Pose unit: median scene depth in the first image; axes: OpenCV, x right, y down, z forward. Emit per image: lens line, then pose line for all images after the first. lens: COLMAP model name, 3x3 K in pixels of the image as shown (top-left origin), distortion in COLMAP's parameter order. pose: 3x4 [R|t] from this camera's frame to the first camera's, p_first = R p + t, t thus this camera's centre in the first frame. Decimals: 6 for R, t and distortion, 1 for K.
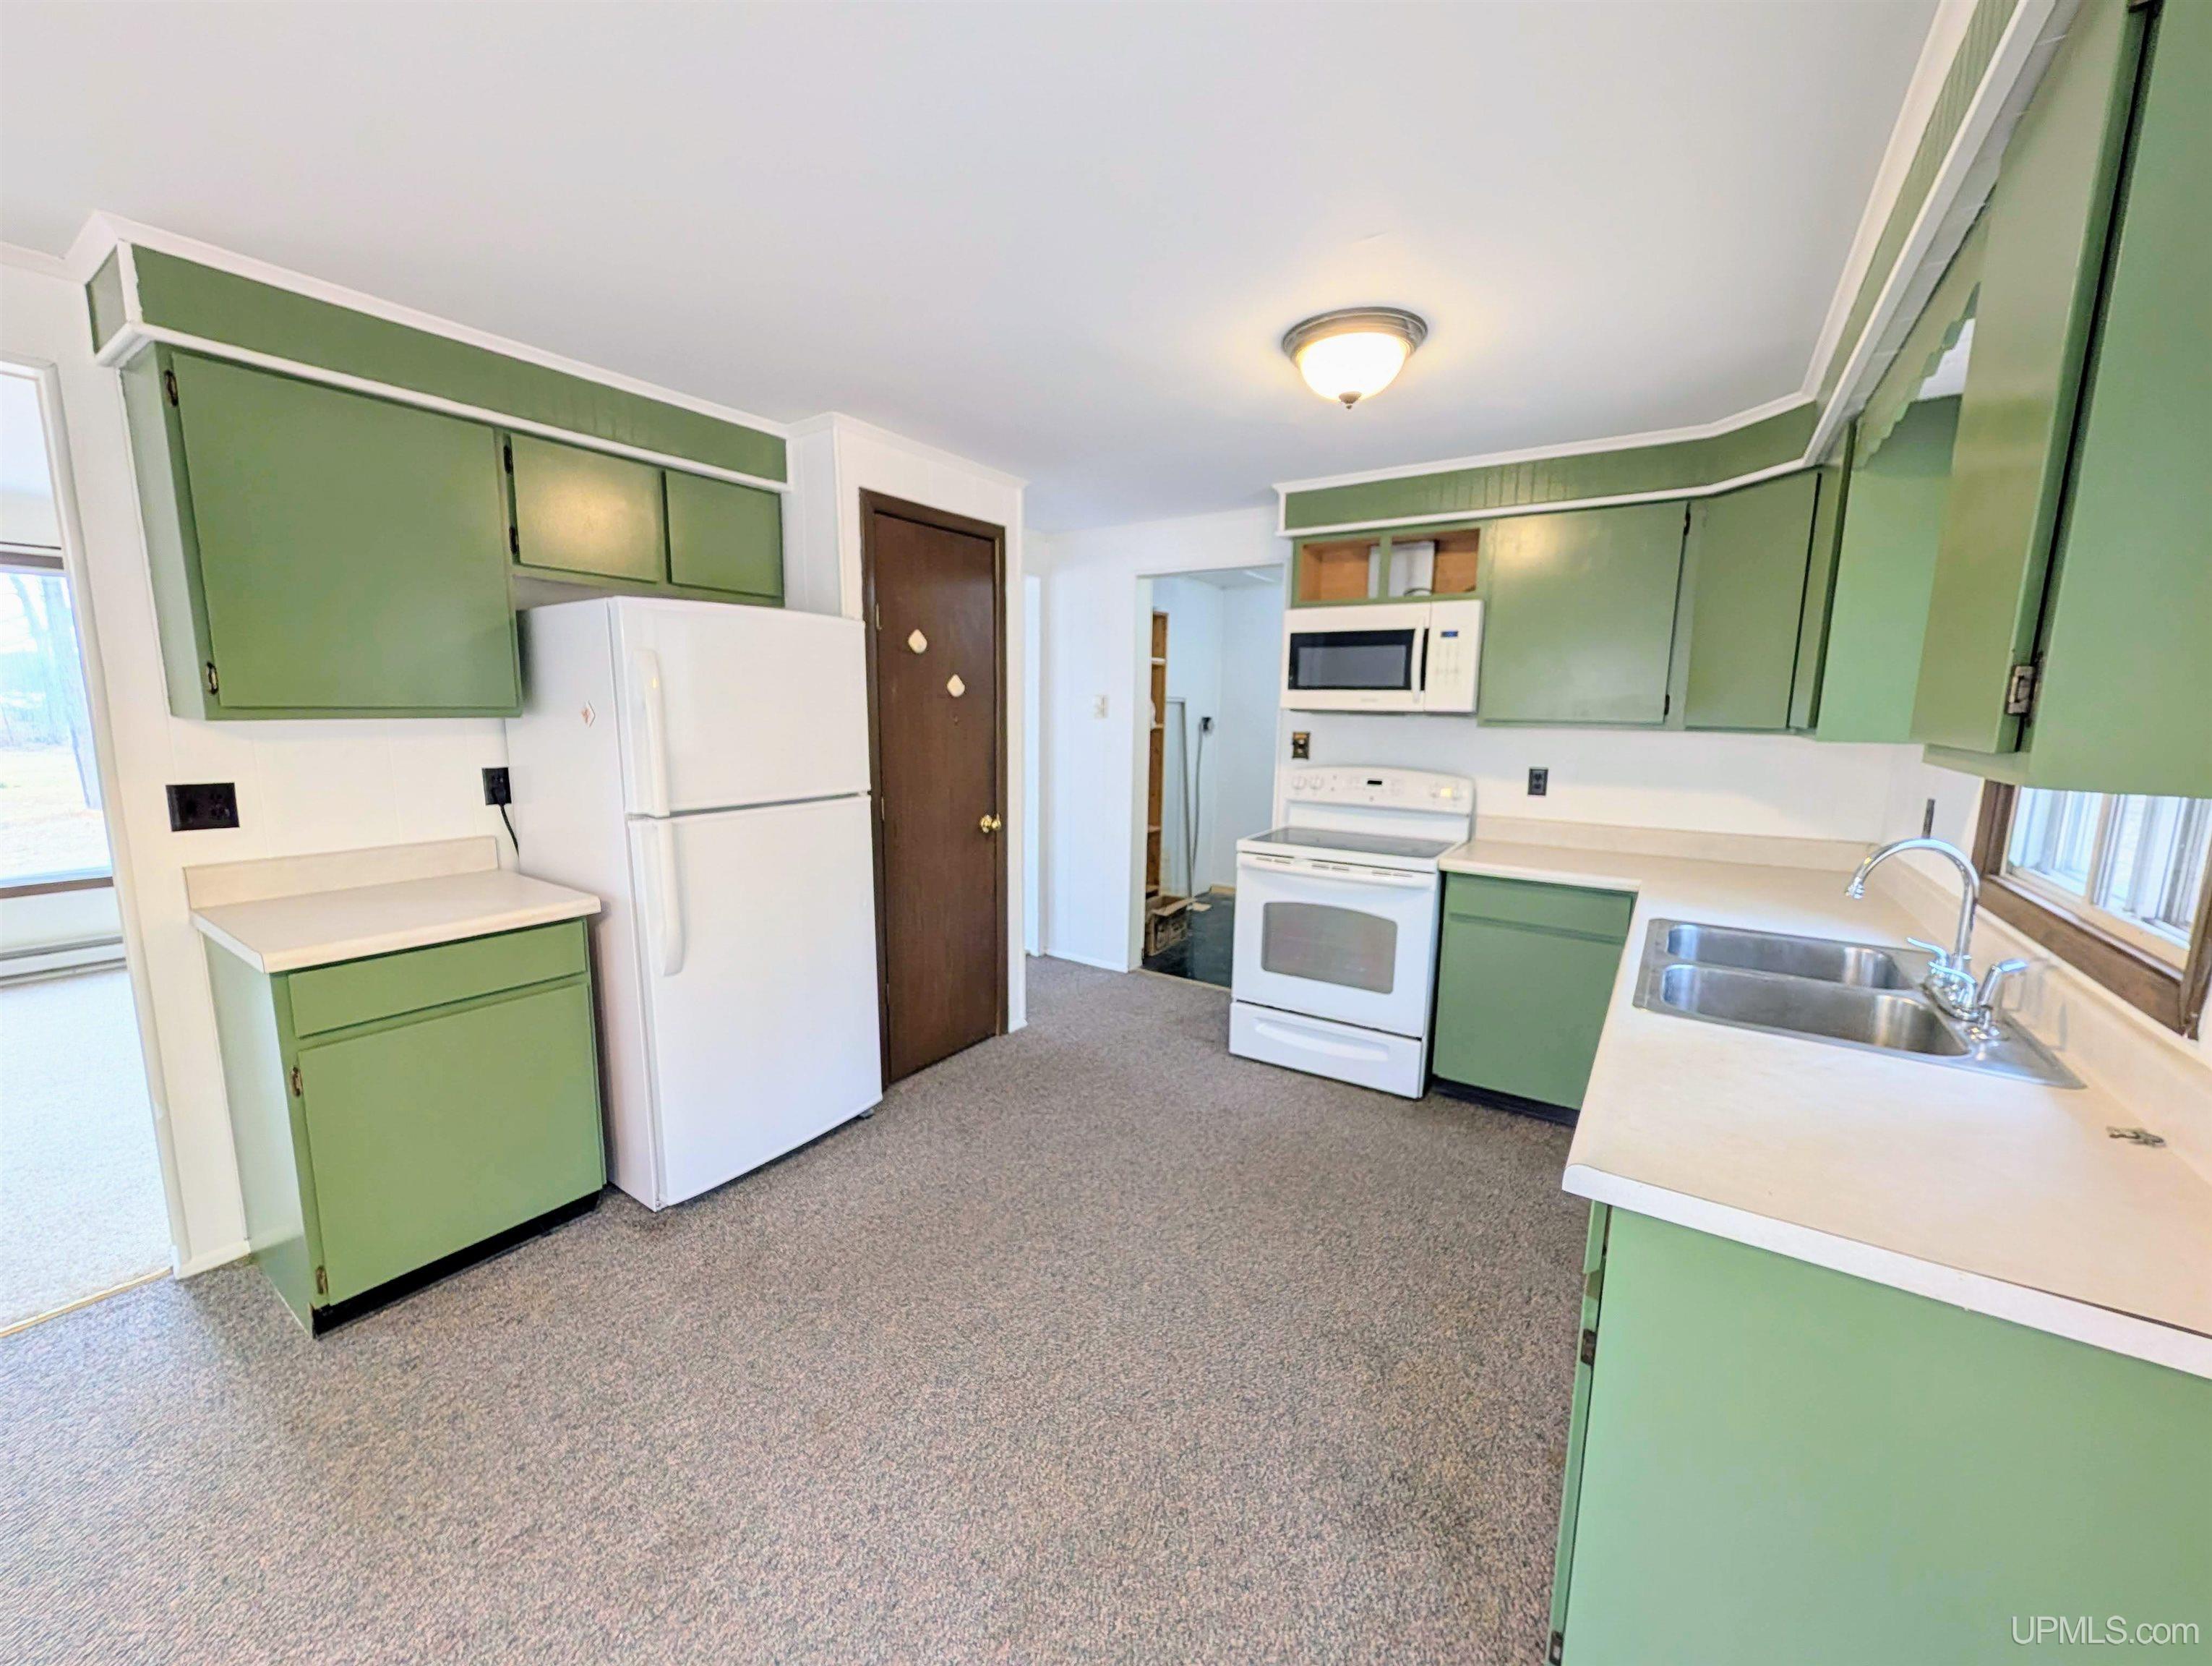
lens RADIAL K [[857.5, 0, 1106.7], [0, 857.5, 826.5], [0, 0, 1]] dist [0.001535, 0.000020]
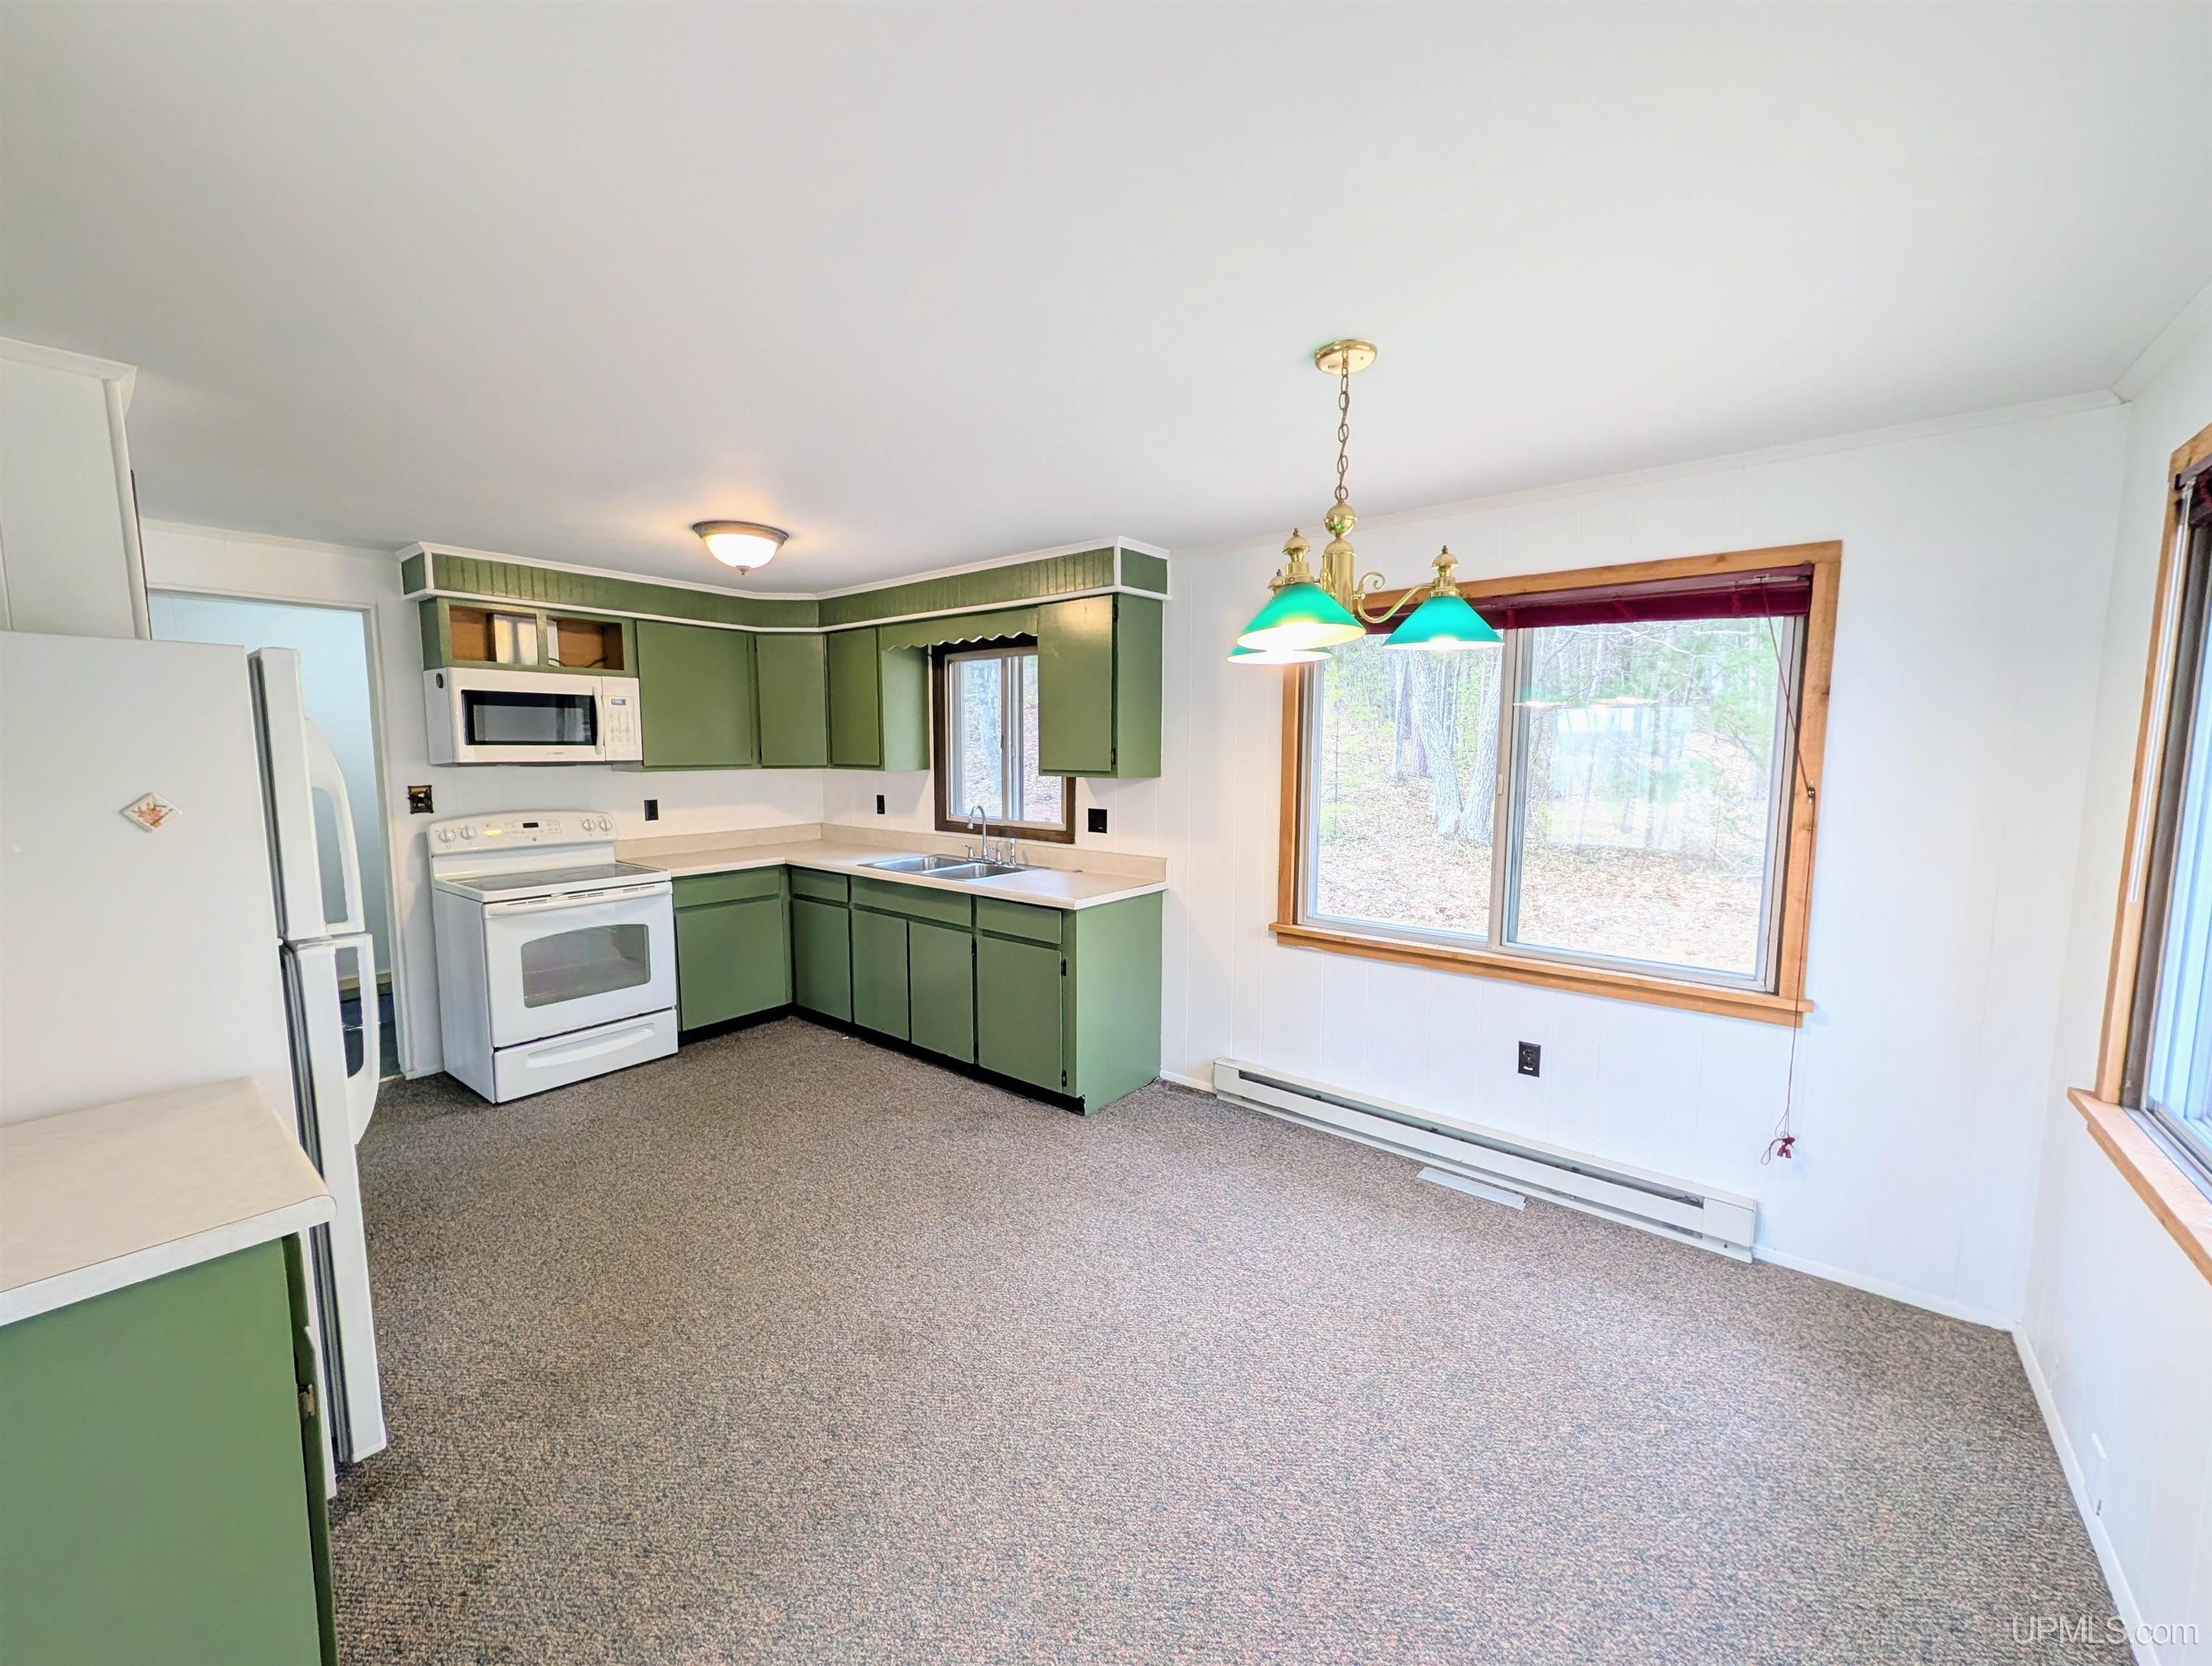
lens RADIAL K [[857.5, 0, 1105.2], [0, 857.5, 840.7], [0, 0, 1]] dist [0.001535, 0.000020]
pose [[0.085161, -0.127570, 0.988167, -0.846953], [0.139674, 0.983505, 0.114931, -0.064091], [-0.986529, 0.128234, 0.101574, 0.167785]]
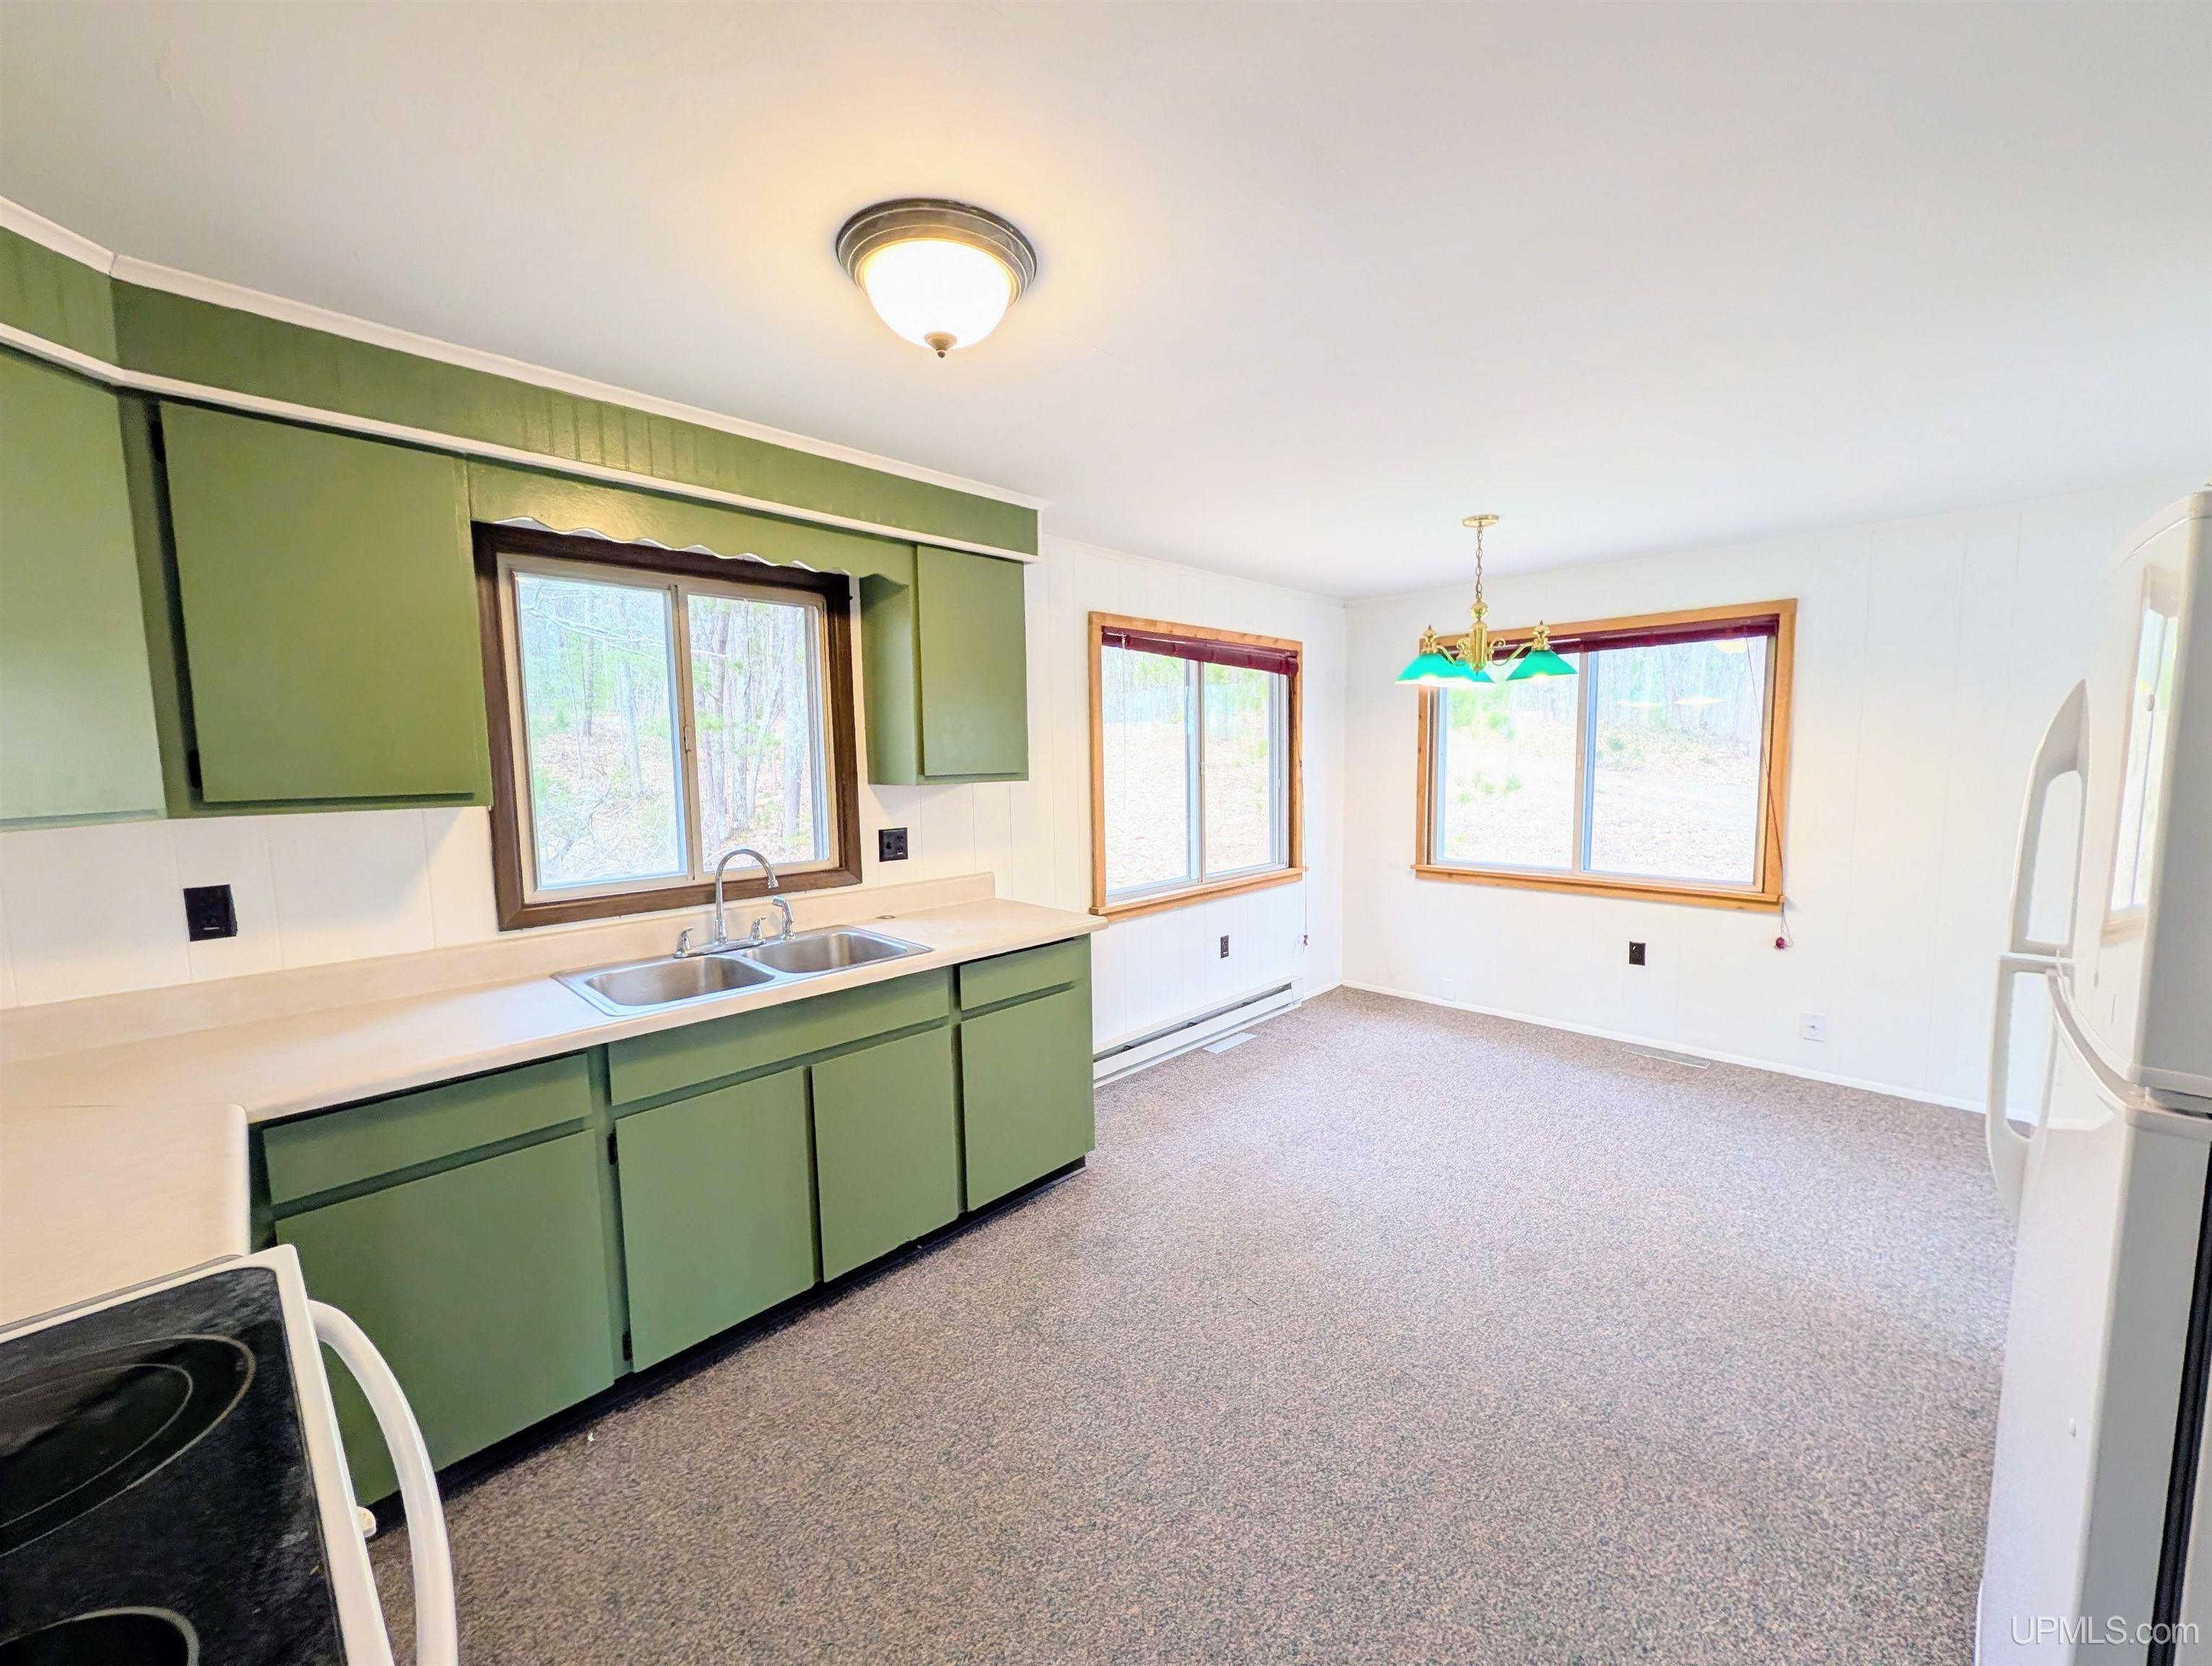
lens RADIAL K [[857.5, 0, 1119.4], [0, 857.5, 834.7], [0, 0, 1]] dist [0.001535, 0.000020]
pose [[-0.985434, -0.020241, 0.168849, 0.008404], [0.020885, 0.970972, 0.238282, -0.179033], [-0.168771, 0.238337, -0.956406, 1.167991]]
